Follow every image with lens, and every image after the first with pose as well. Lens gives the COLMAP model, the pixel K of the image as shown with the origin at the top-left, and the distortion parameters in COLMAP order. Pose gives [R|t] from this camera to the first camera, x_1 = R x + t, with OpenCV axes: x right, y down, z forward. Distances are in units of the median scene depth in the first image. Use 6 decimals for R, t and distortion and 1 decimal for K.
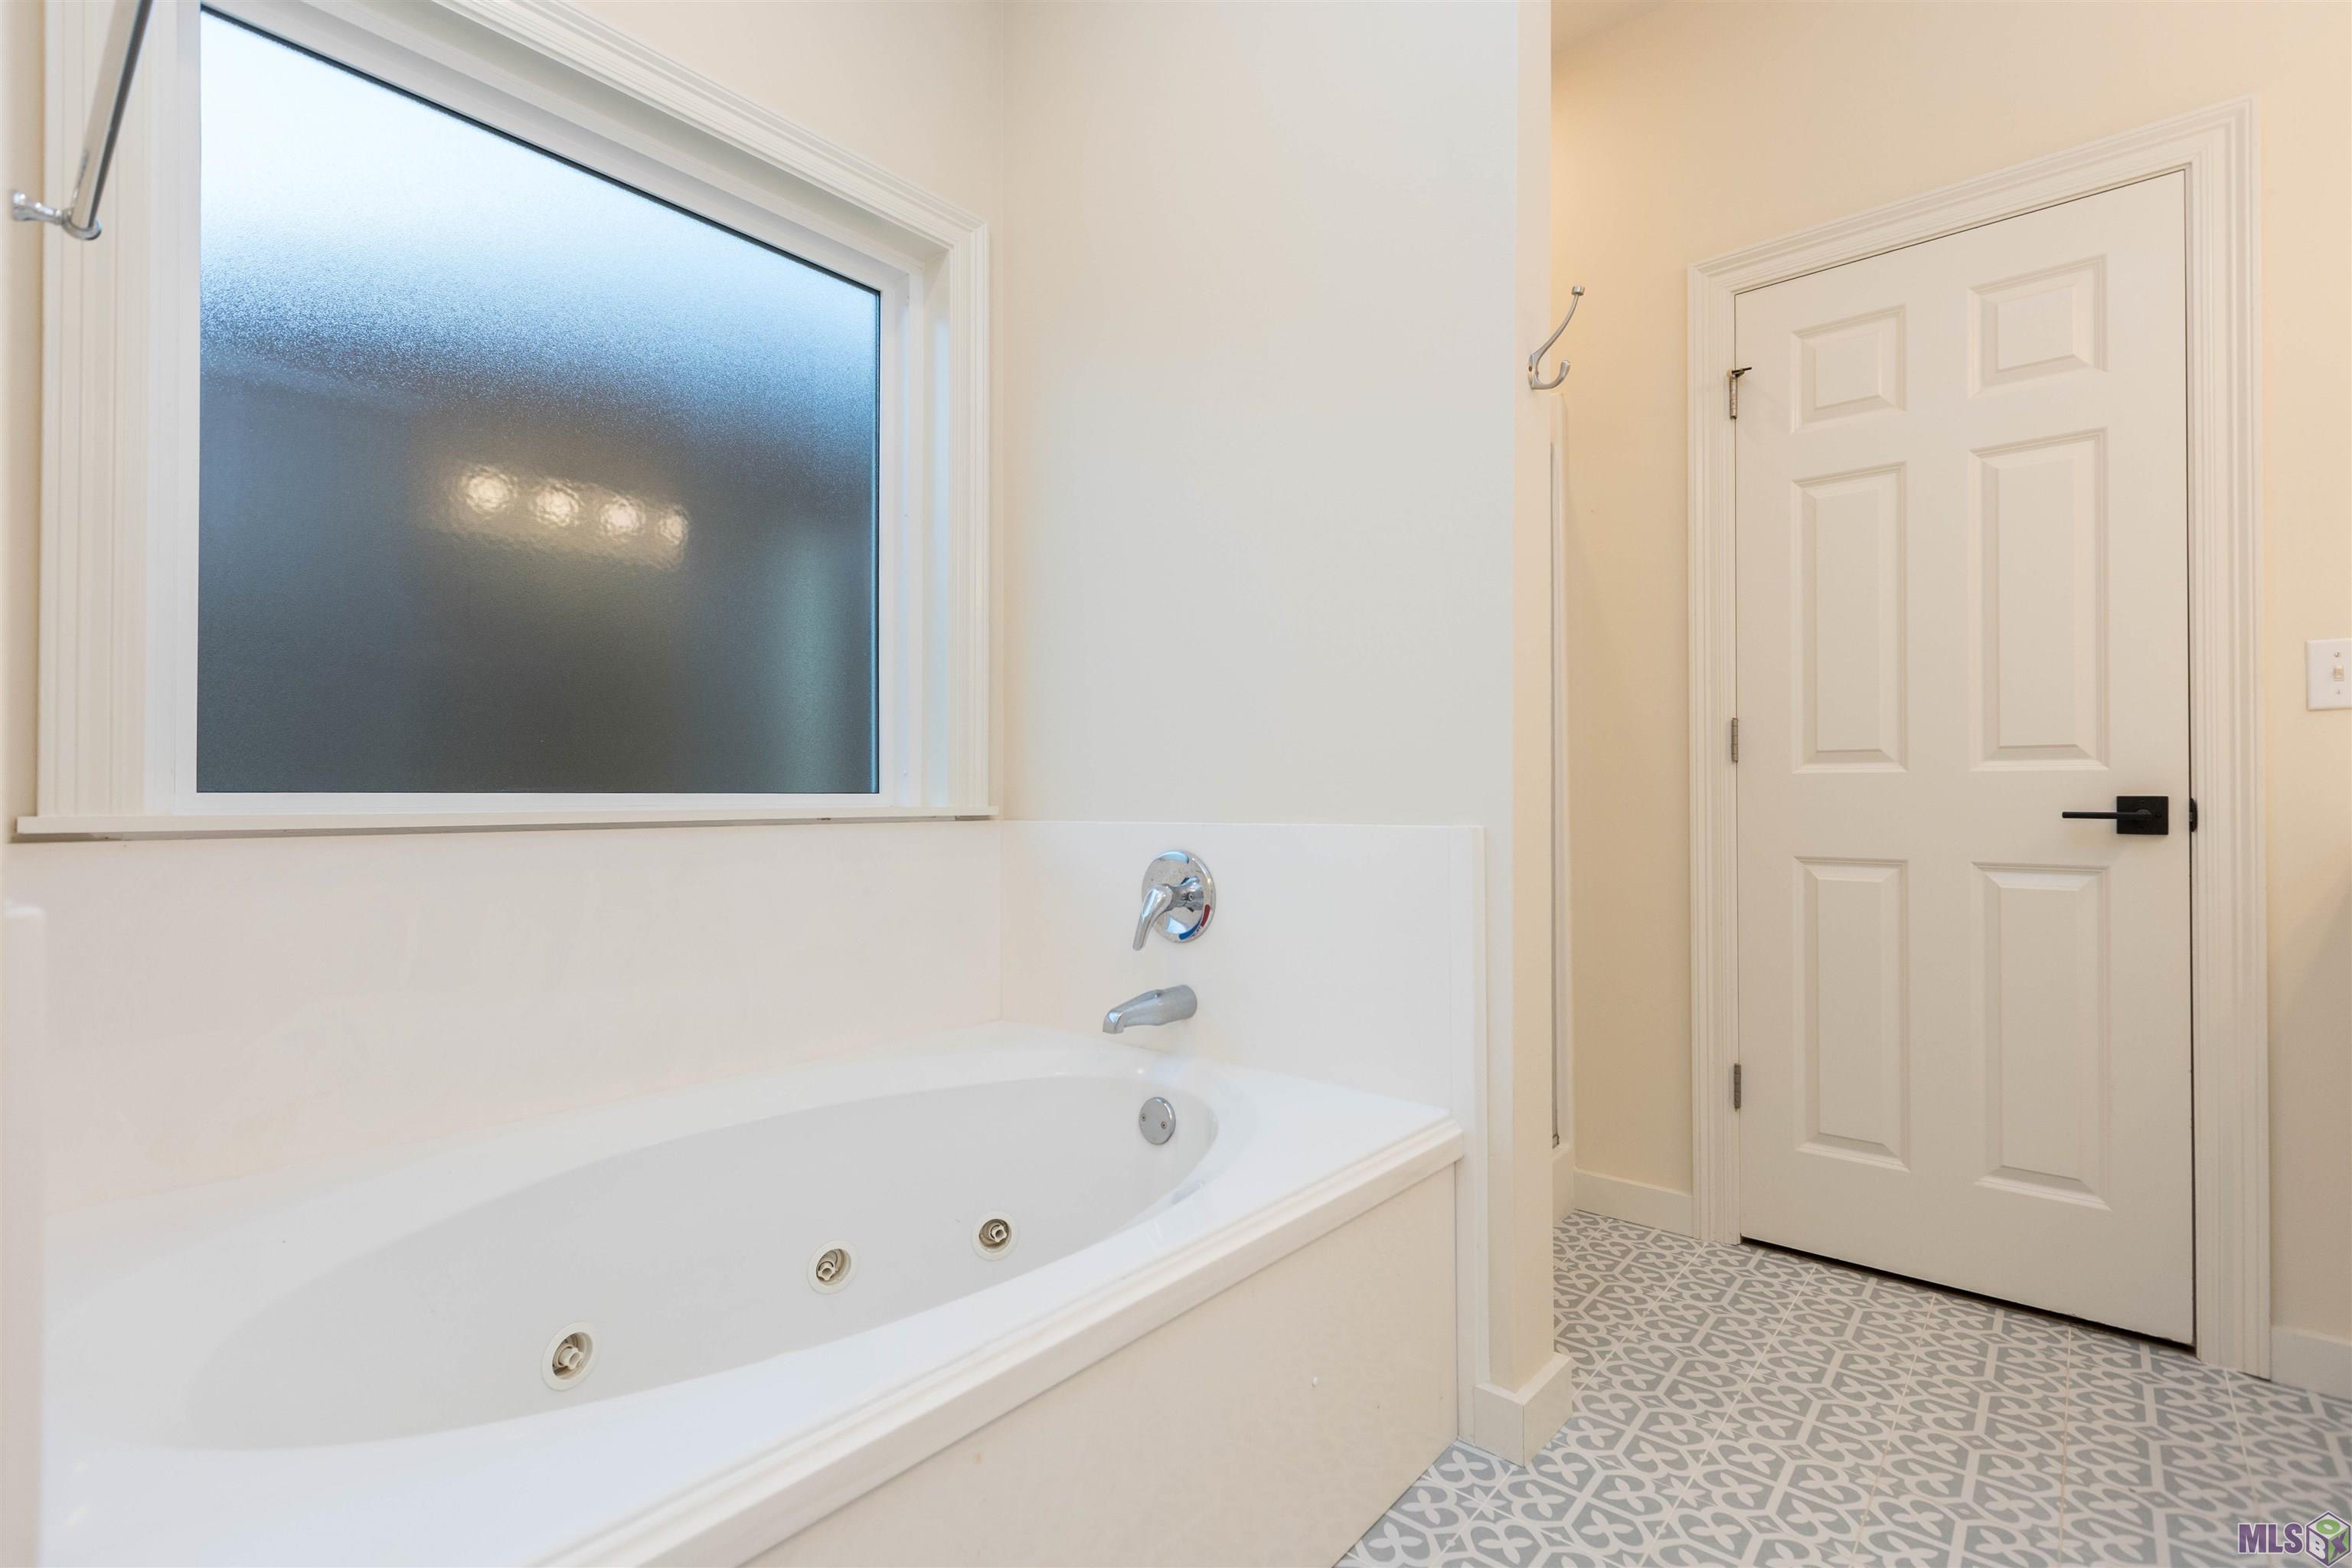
lens RADIAL K [[1062.0, 0, 1182.9], [0, 1062.0, 790.9], [0, 0, 1]] dist [0.001184, -0.000294]
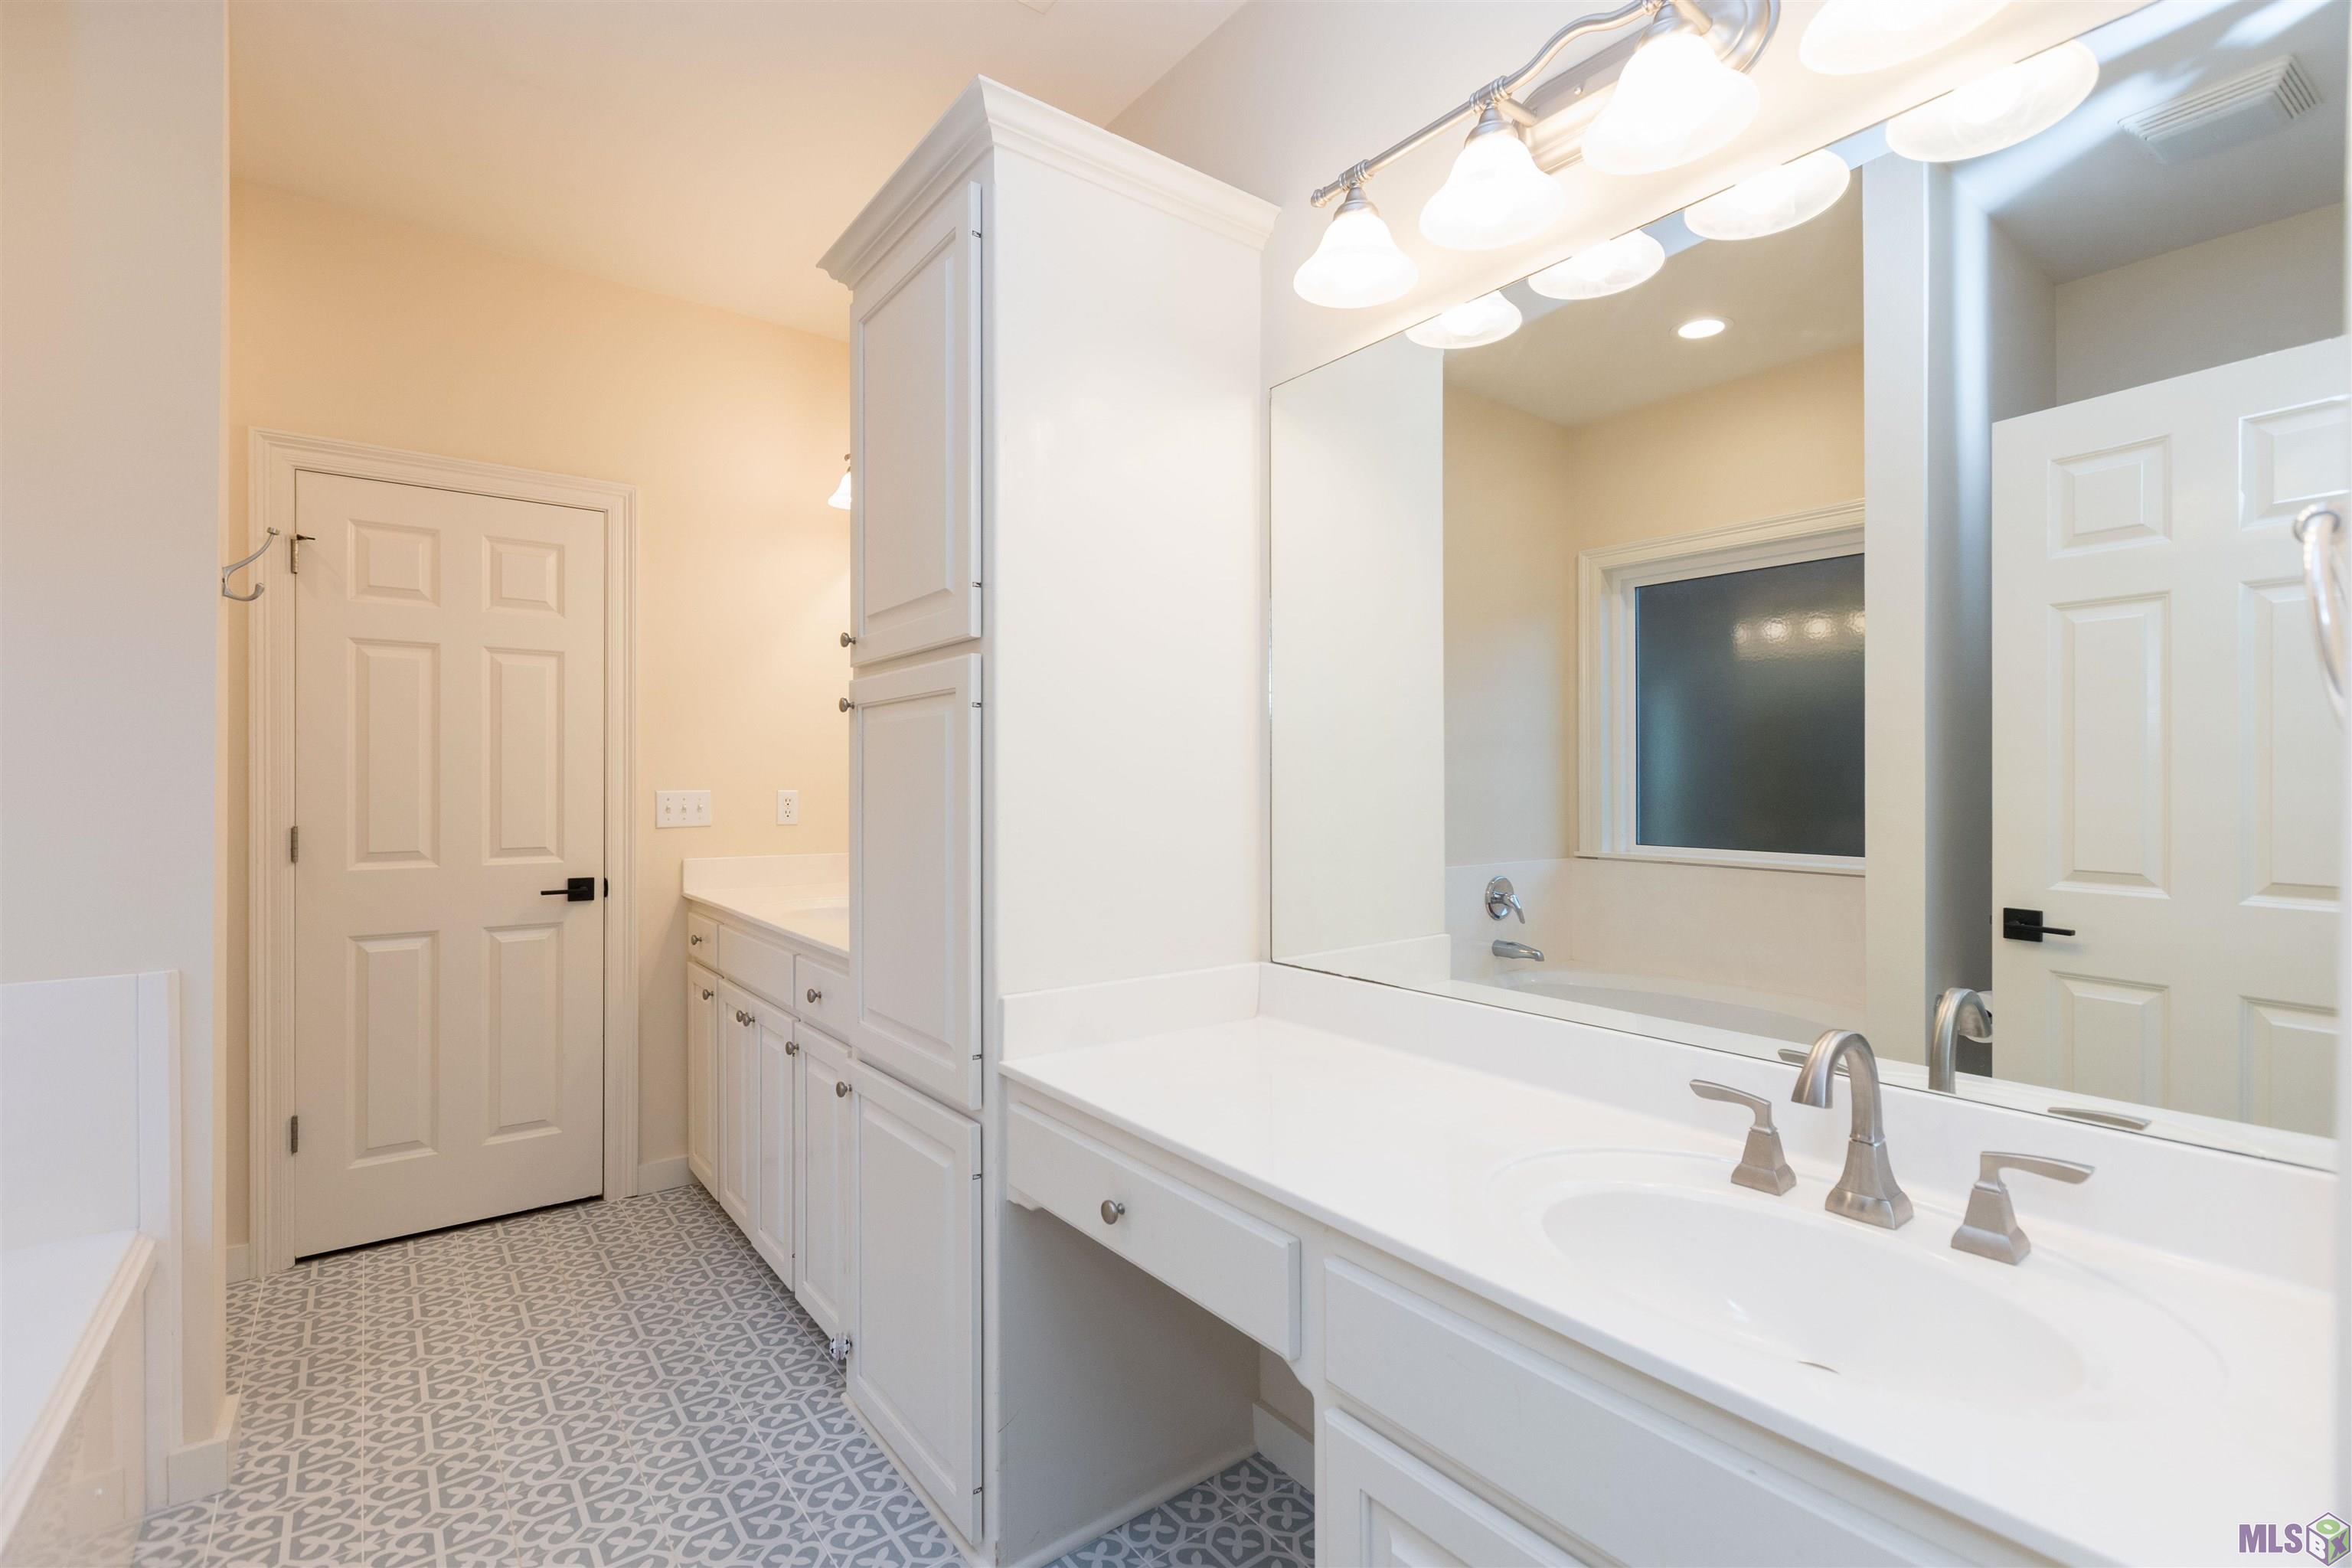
lens RADIAL K [[1062.0, 0, 1182.9], [0, 1062.0, 790.9], [0, 0, 1]] dist [0.001184, -0.000294]
pose [[0.200035, -0.007023, 0.979764, -0.536626], [-0.011685, 0.999886, 0.009553, -0.157454], [-0.979719, -0.013359, 0.199930, -0.254580]]
